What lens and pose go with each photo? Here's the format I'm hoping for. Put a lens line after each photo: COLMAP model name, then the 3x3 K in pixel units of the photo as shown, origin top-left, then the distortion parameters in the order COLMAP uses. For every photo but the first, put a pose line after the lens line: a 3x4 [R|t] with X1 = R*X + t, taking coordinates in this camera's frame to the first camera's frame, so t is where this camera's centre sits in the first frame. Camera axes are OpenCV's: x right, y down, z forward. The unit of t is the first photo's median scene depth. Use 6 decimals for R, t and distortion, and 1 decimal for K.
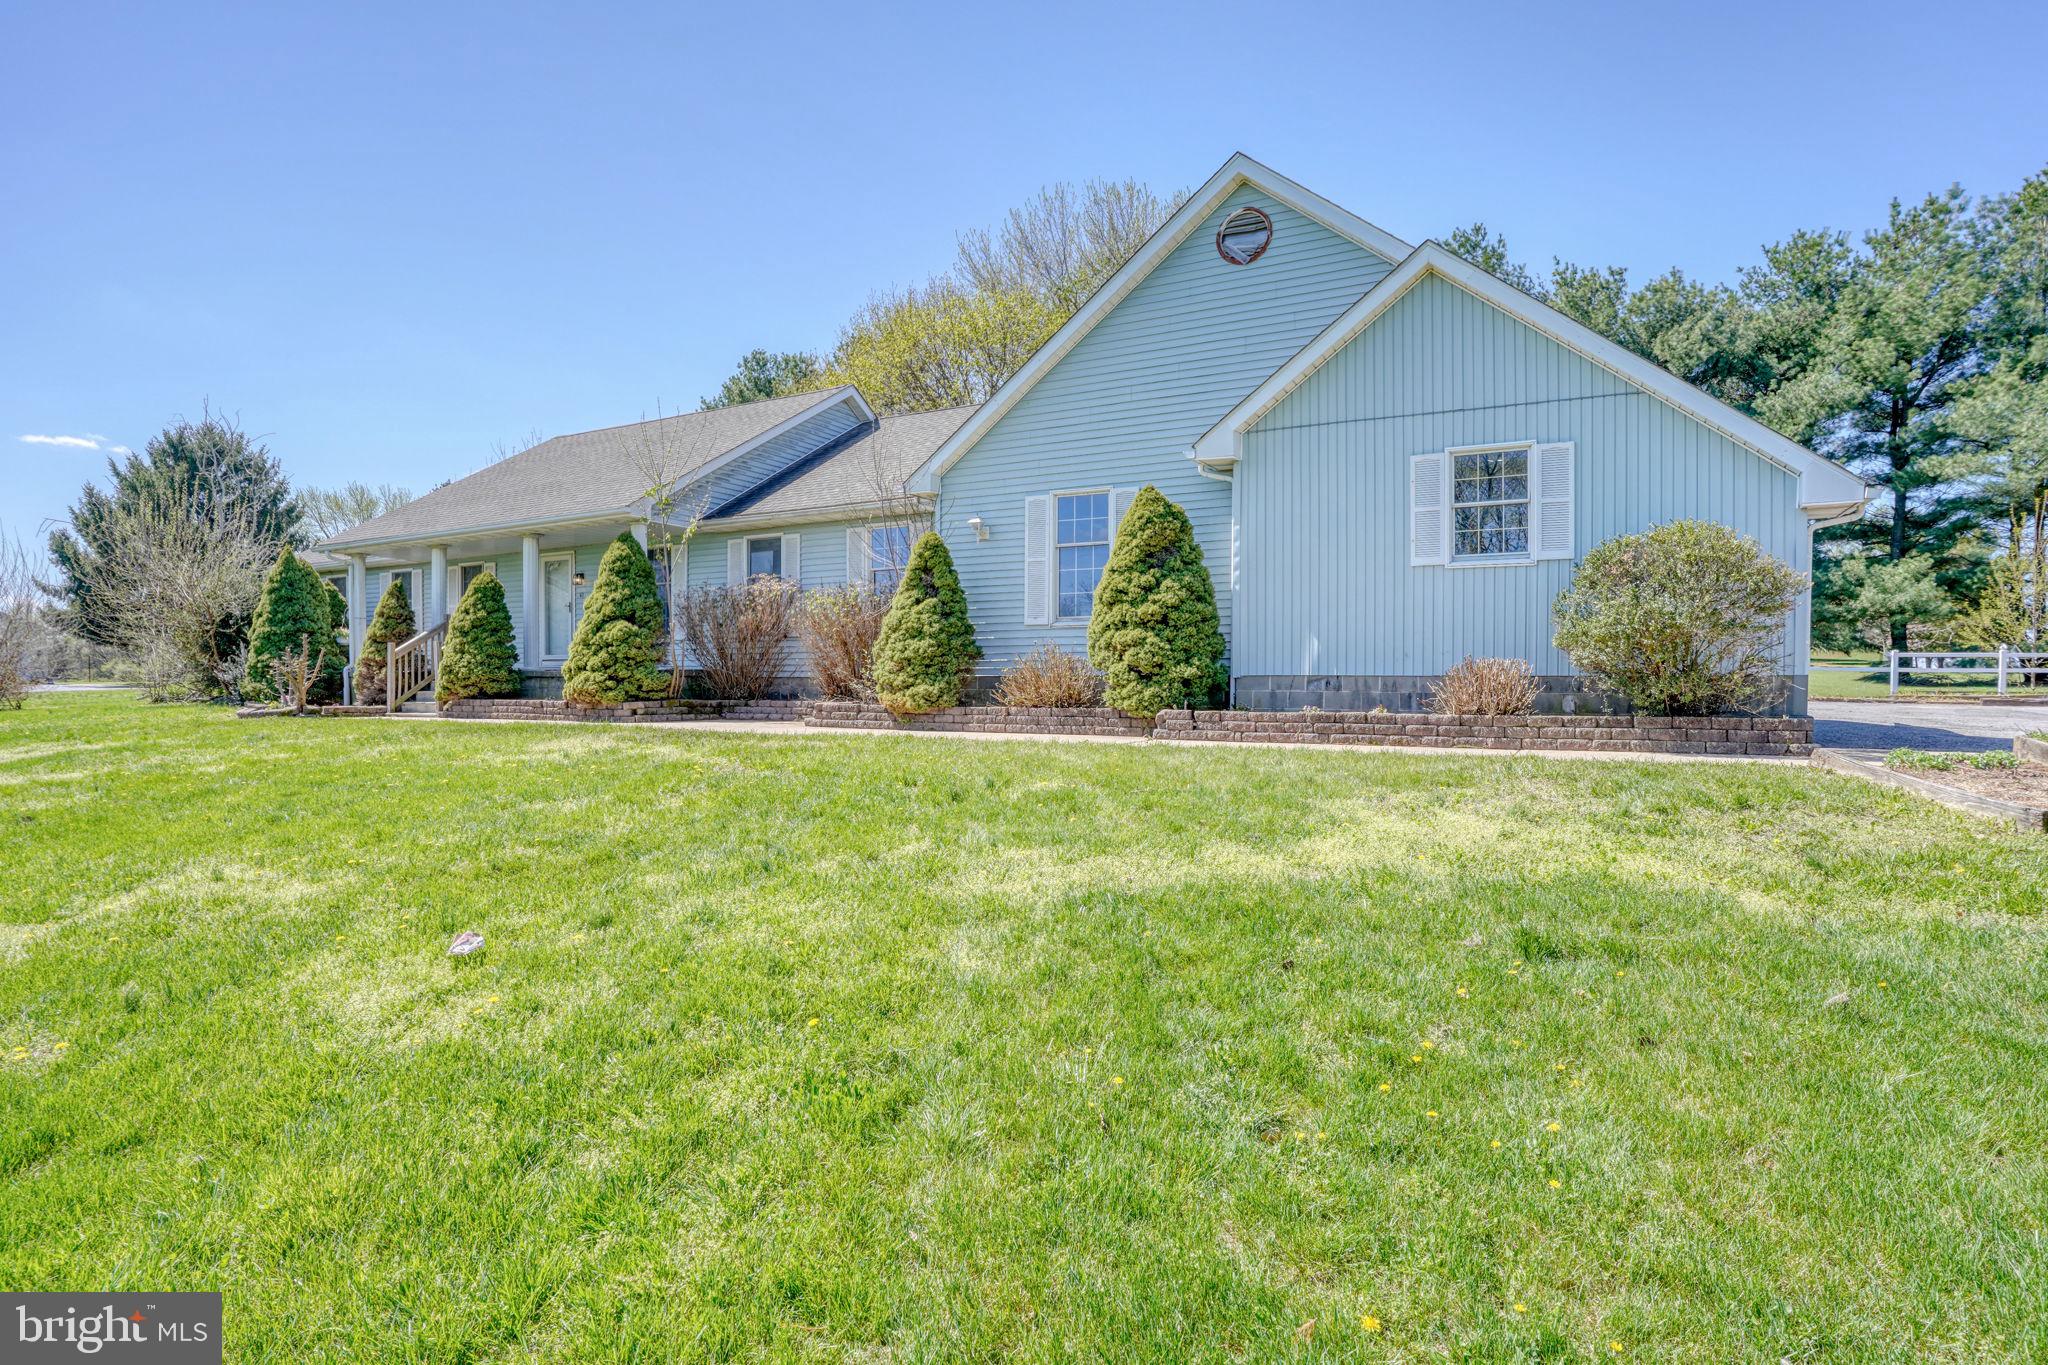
lens RADIAL K [[1084.0, 0, 1021.2], [0, 1084.0, 698.1], [0, 0, 1]] dist [-0.089509, 0.051909]
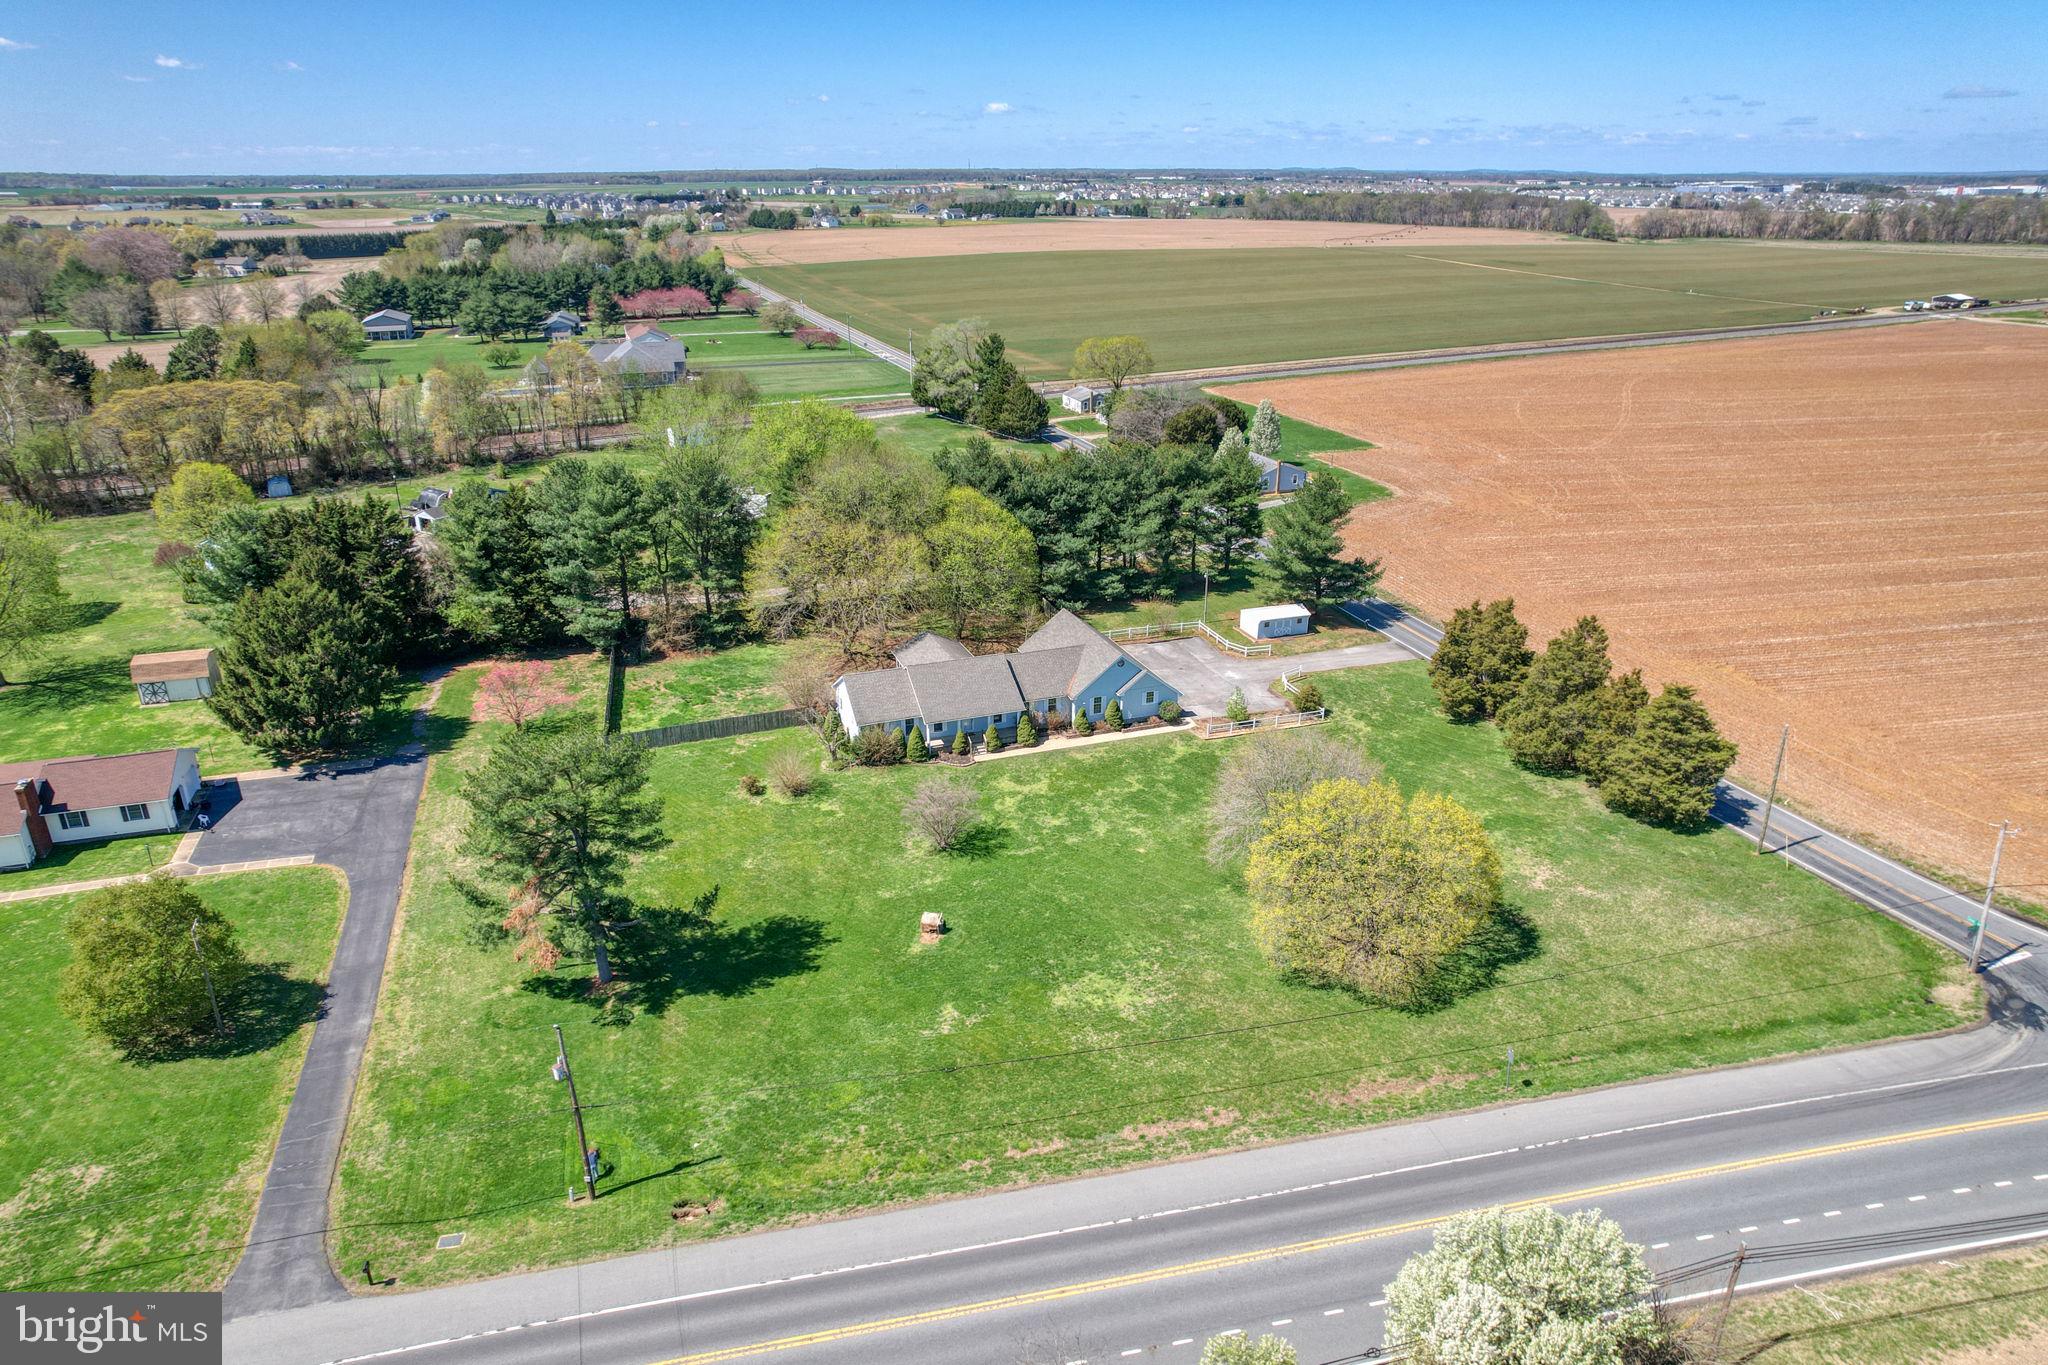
lens RADIAL K [[1311.1, 0, 1020.3], [0, 1311.1, 689.4], [0, 0, 1]] dist [-0.075976, 0.065006]
pose [[0.657046, -0.281236, 0.699426, -6.221688], [0.014938, 0.932480, 0.360913, -3.320469], [-0.753702, -0.226688, 0.616883, -3.853254]]
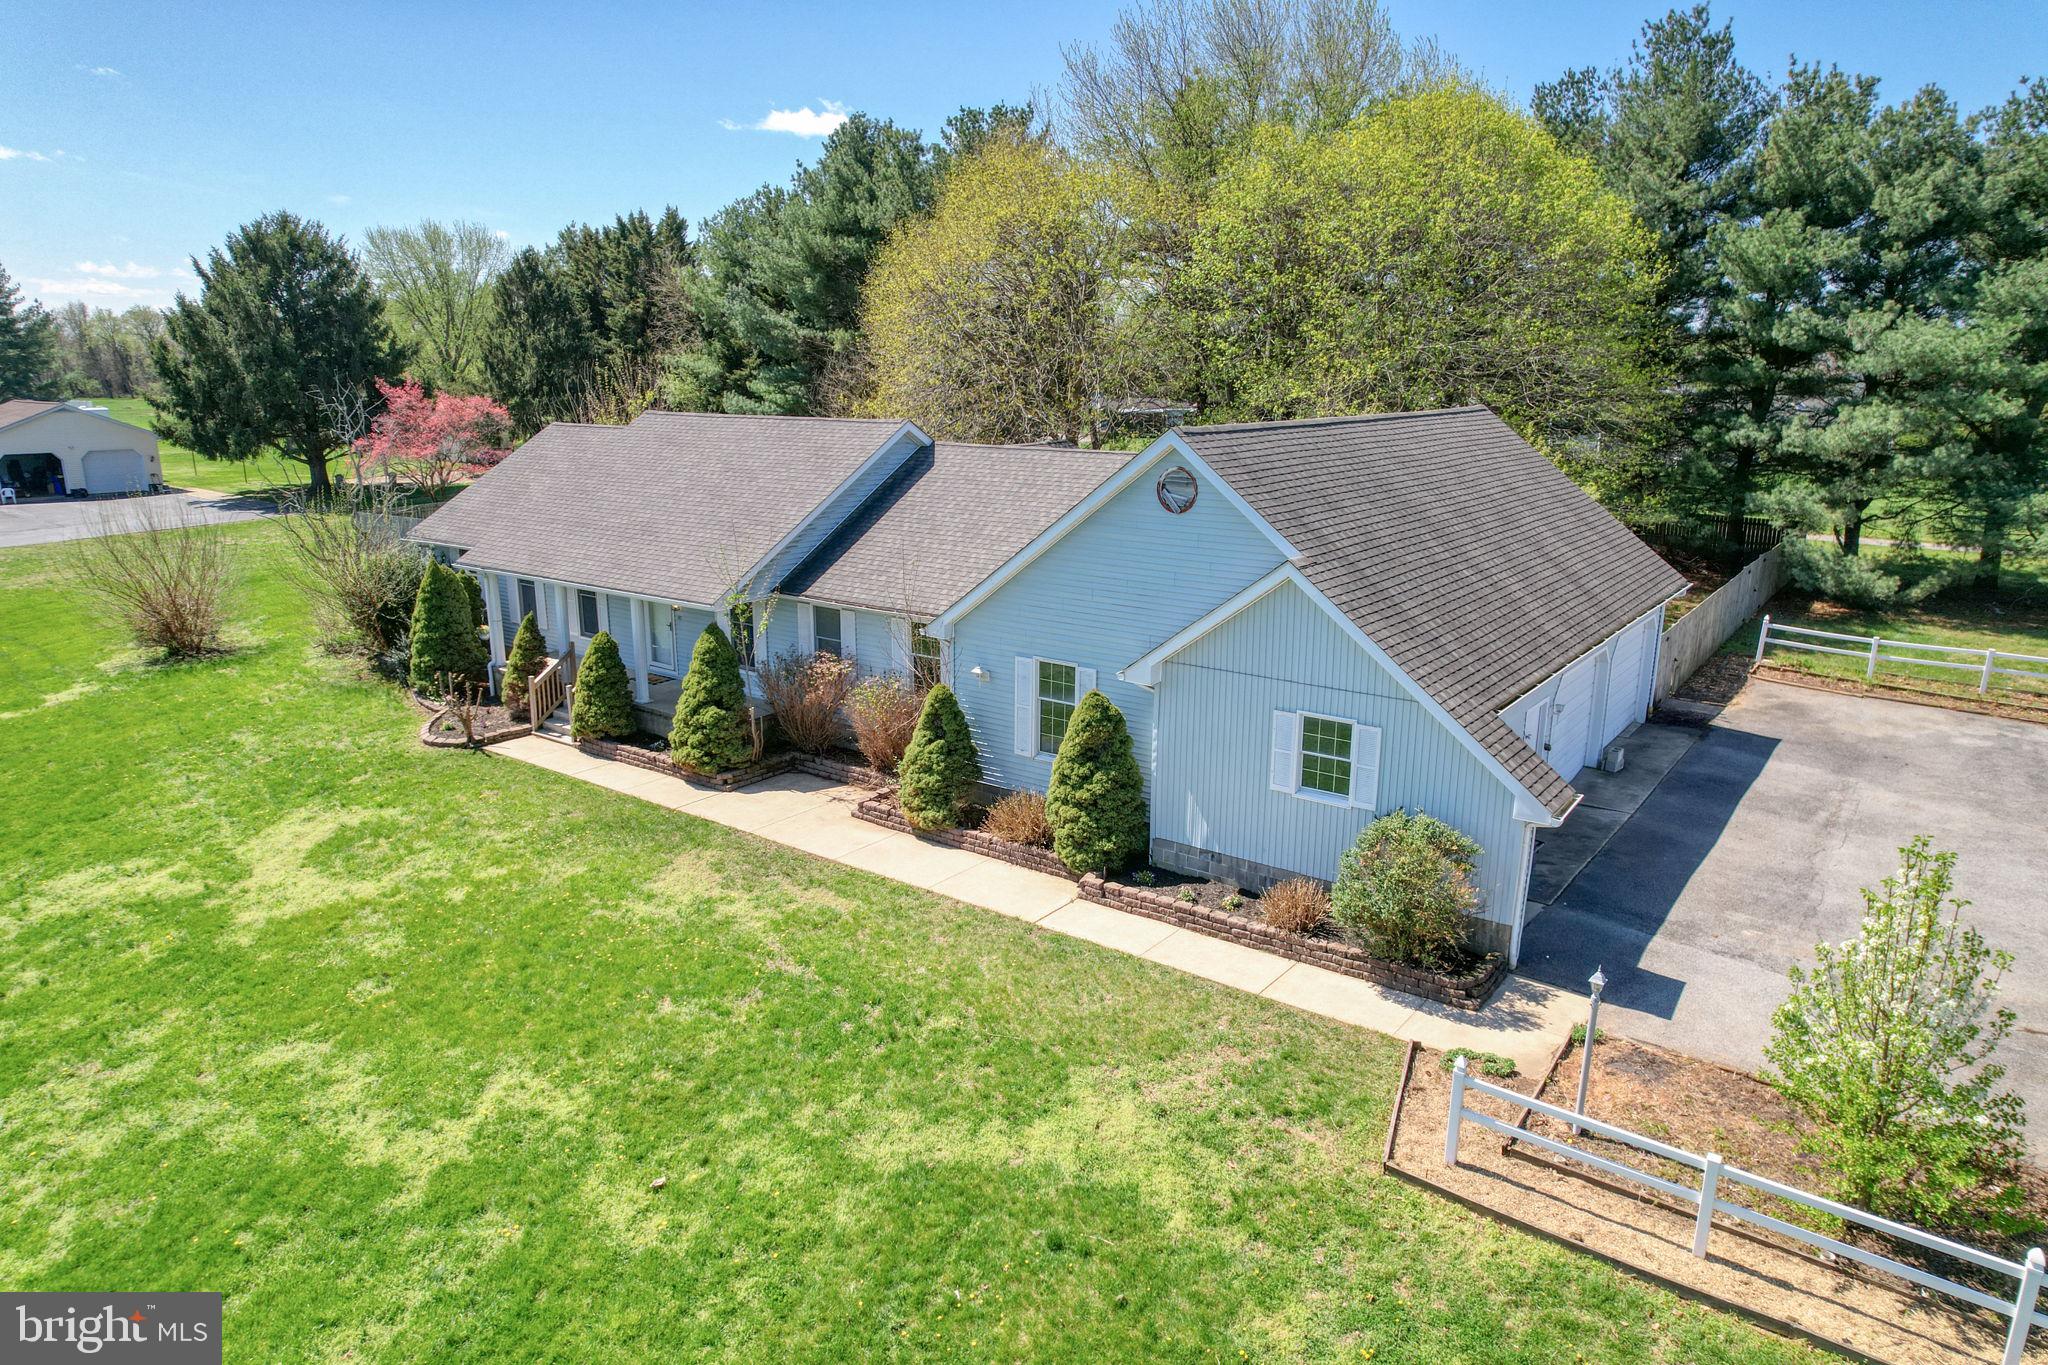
lens RADIAL K [[1311.1, 0, 1020.3], [0, 1311.1, 689.4], [0, 0, 1]] dist [-0.075976, 0.065006]
pose [[0.989822, 0.037900, -0.137174, 0.228726], [-0.005629, 0.973559, 0.228367, -0.515885], [0.142202, -0.225271, 0.963863, -0.498121]]
